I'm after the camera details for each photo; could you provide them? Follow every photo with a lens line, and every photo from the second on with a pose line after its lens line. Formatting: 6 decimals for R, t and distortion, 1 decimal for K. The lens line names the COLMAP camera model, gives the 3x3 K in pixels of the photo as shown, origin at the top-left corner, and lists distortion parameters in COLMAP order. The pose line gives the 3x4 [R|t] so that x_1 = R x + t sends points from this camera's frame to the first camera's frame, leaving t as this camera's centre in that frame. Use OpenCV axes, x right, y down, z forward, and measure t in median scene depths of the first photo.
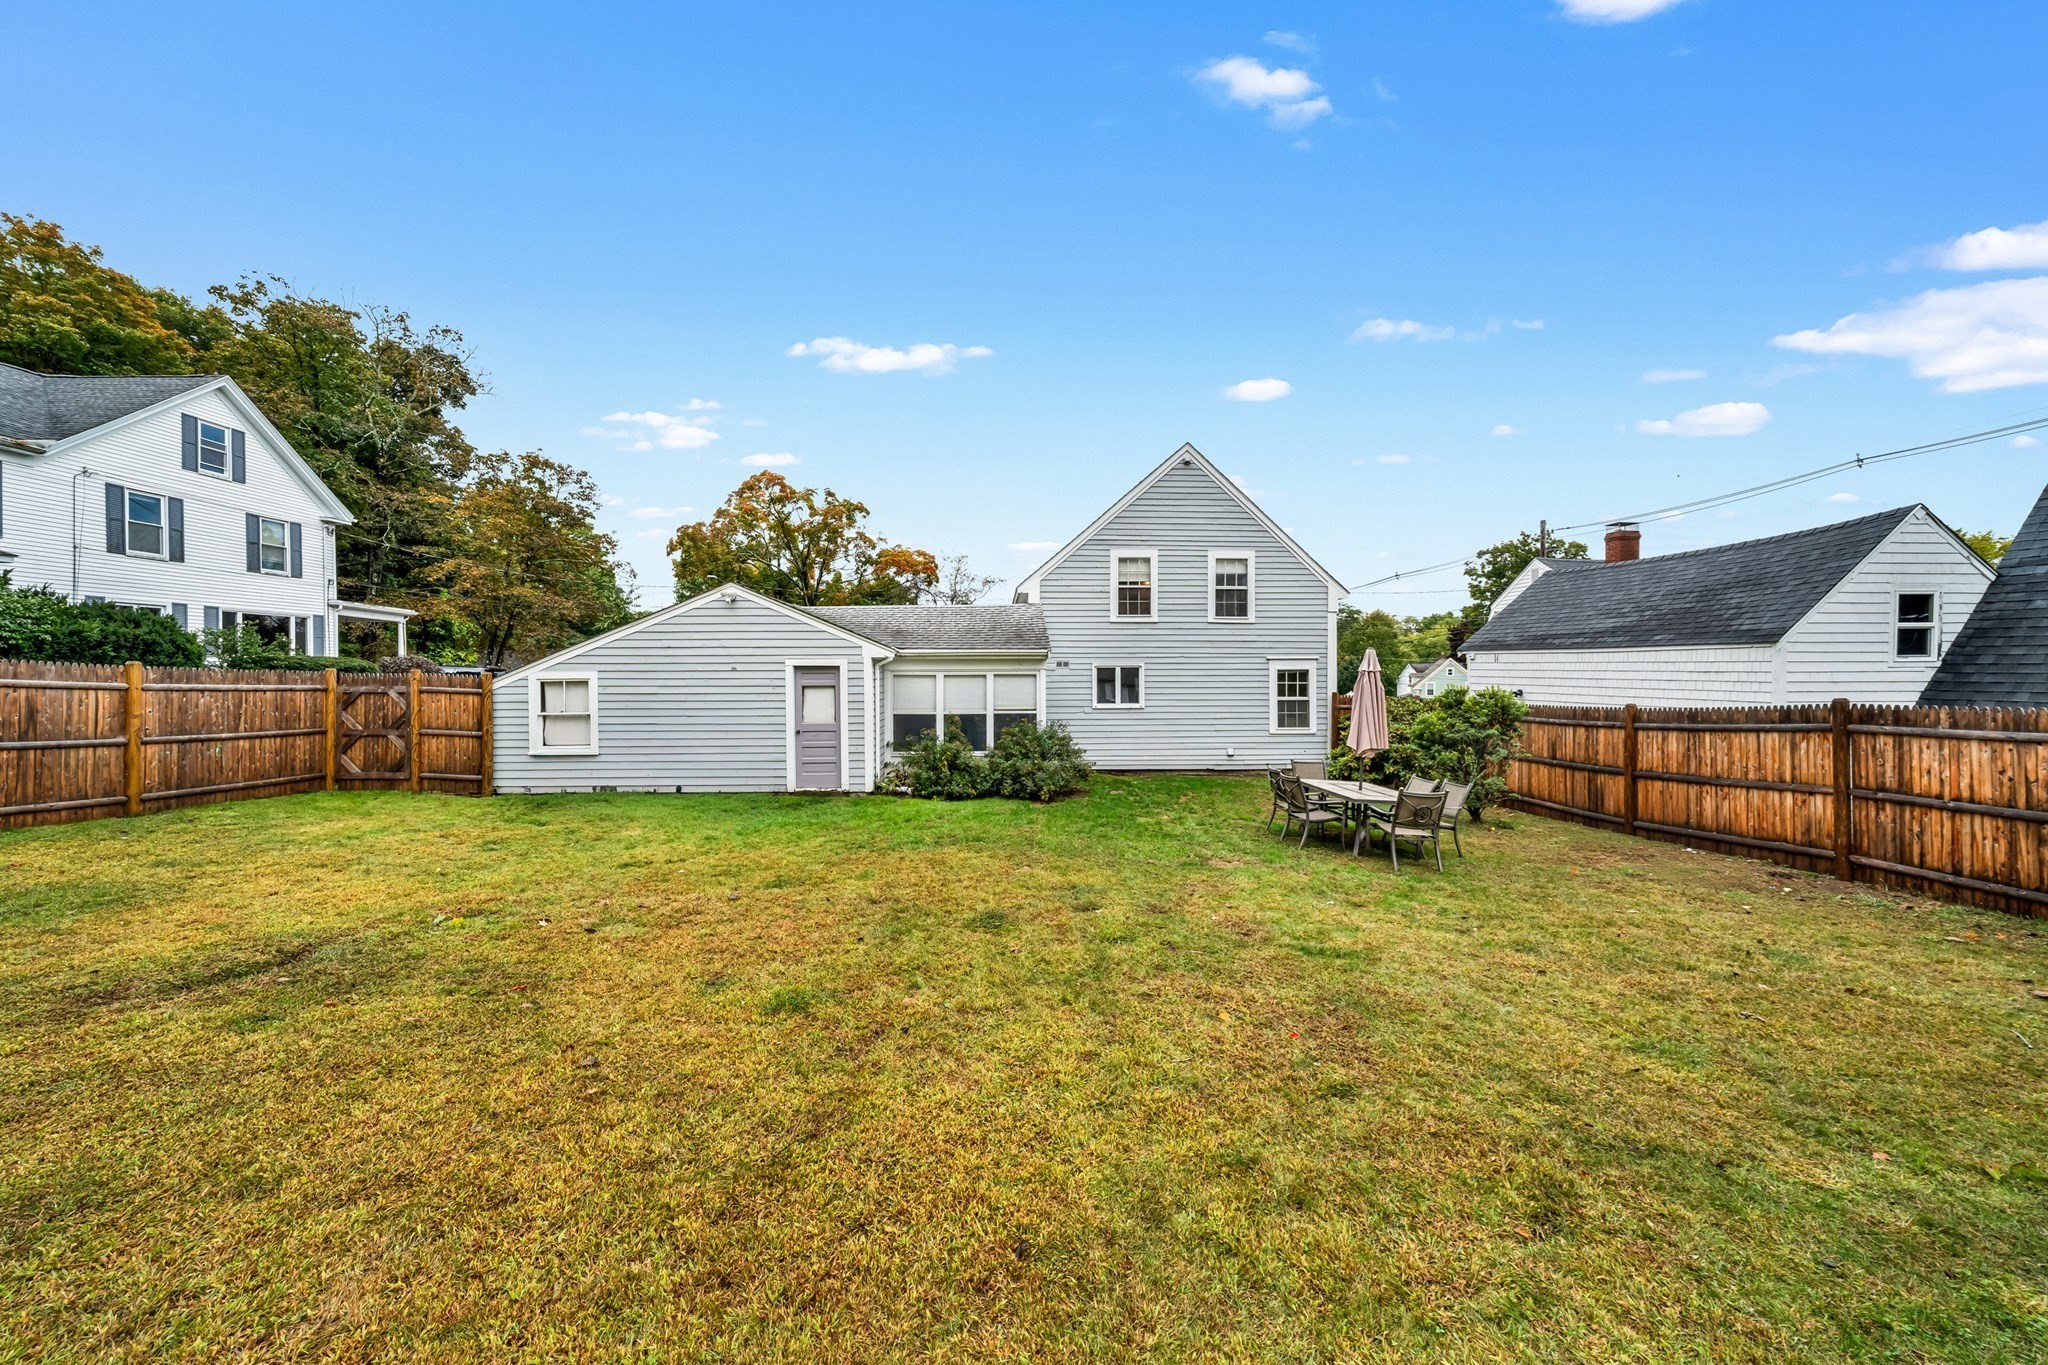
lens RADIAL K [[684.4, 0, 1033.4], [0, 684.4, 685.7], [0, 0, 1]] dist [-0.005223, -0.000138]
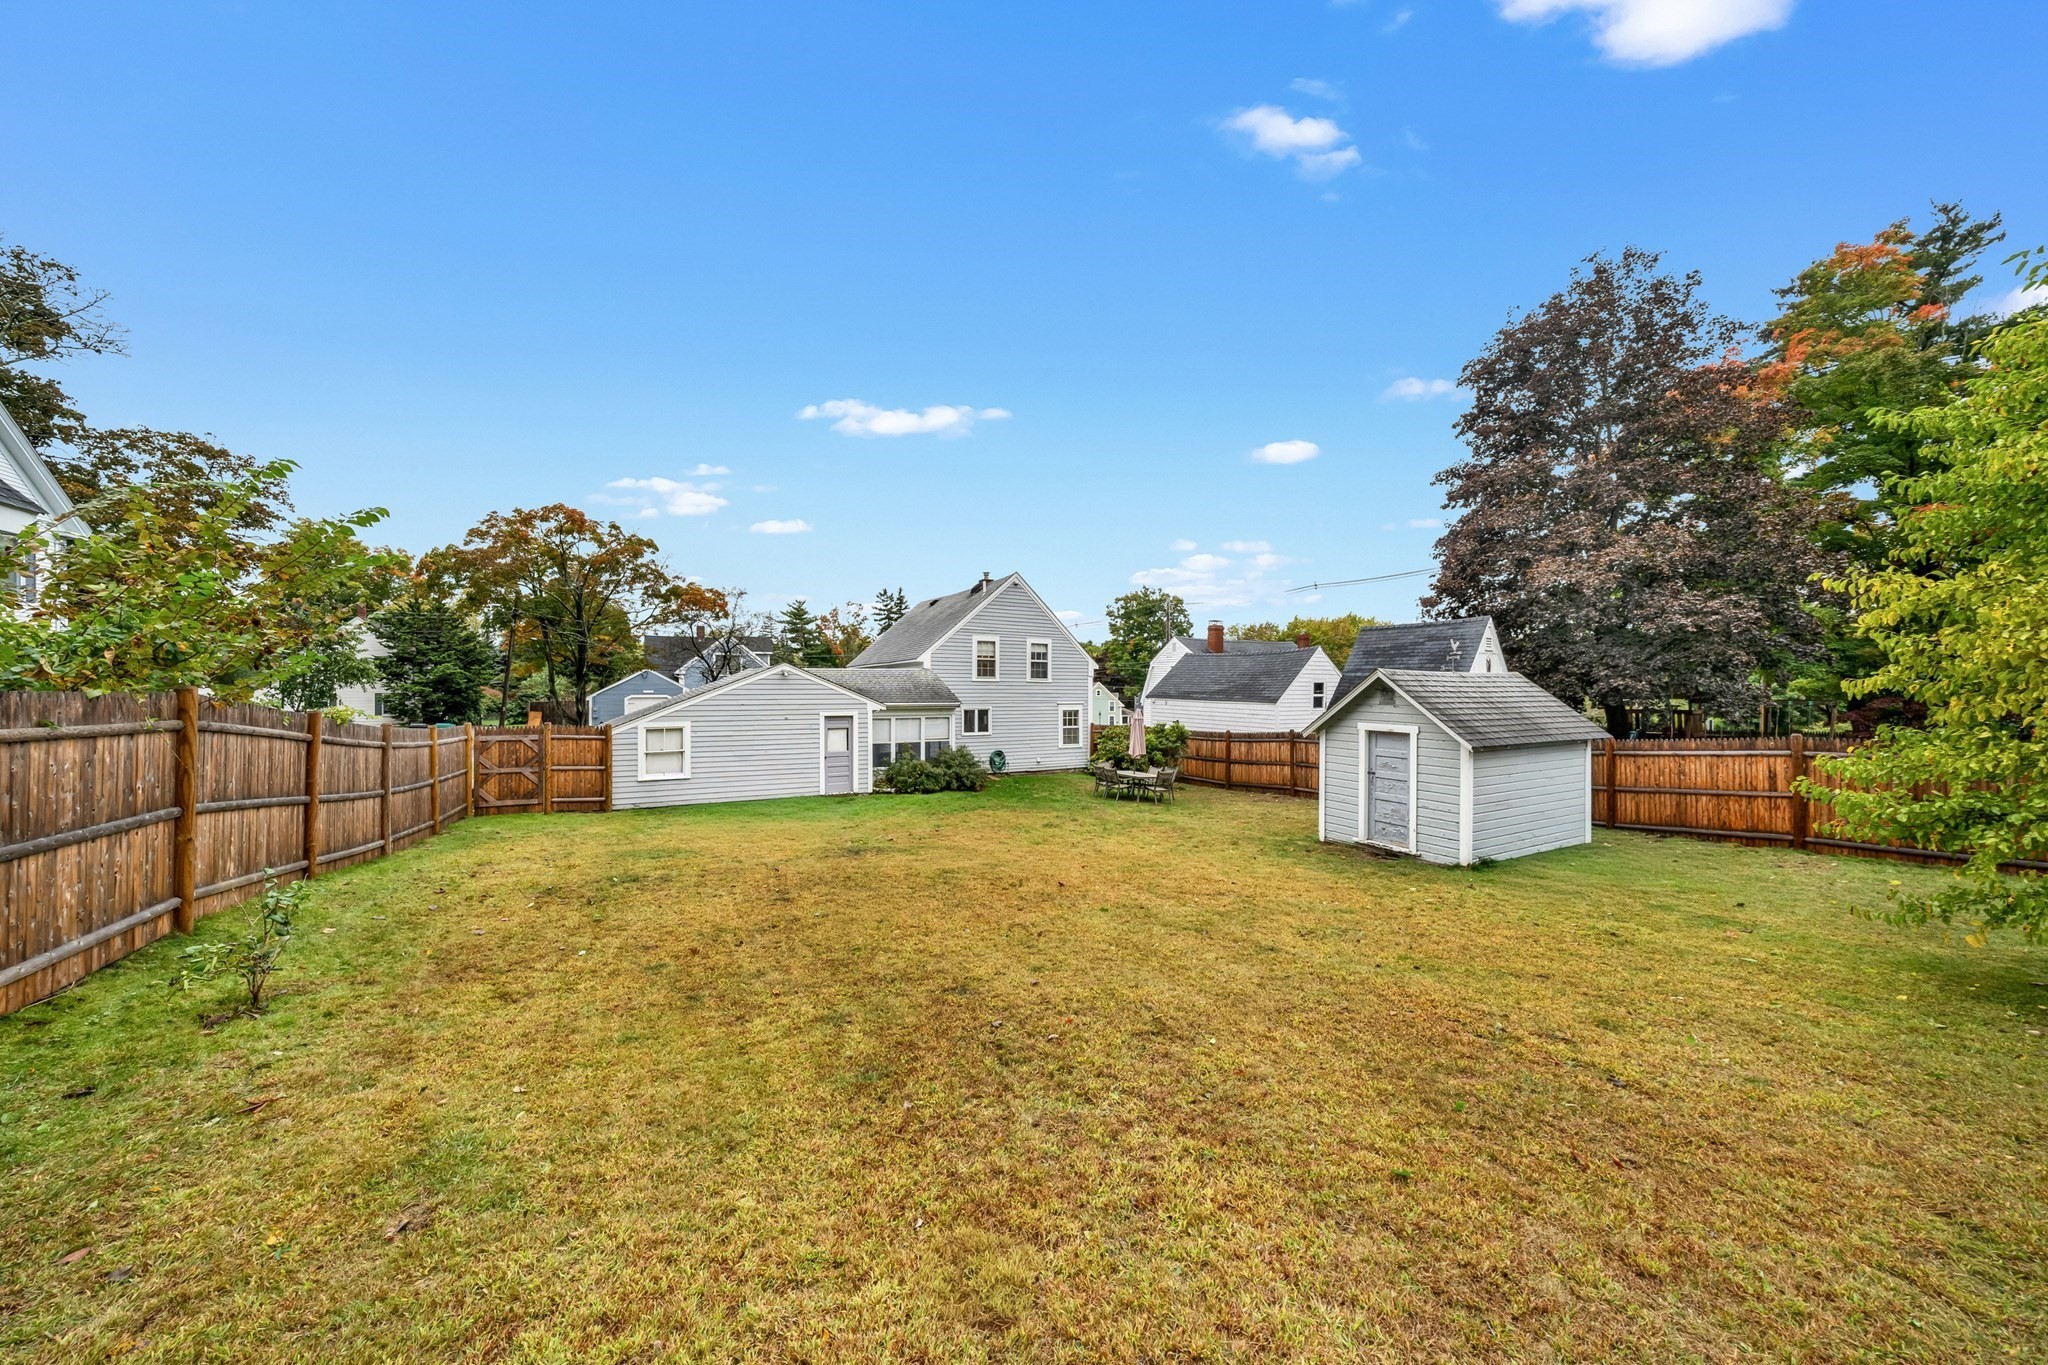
lens RADIAL K [[684.4, 0, 1033.4], [0, 684.4, 685.7], [0, 0, 1]] dist [-0.005223, -0.000138]
pose [[0.889171, 0.008620, 0.457493, -0.640196], [-0.000352, 0.999835, -0.018154, -0.069741], [-0.457574, 0.015981, 0.889028, -0.626429]]
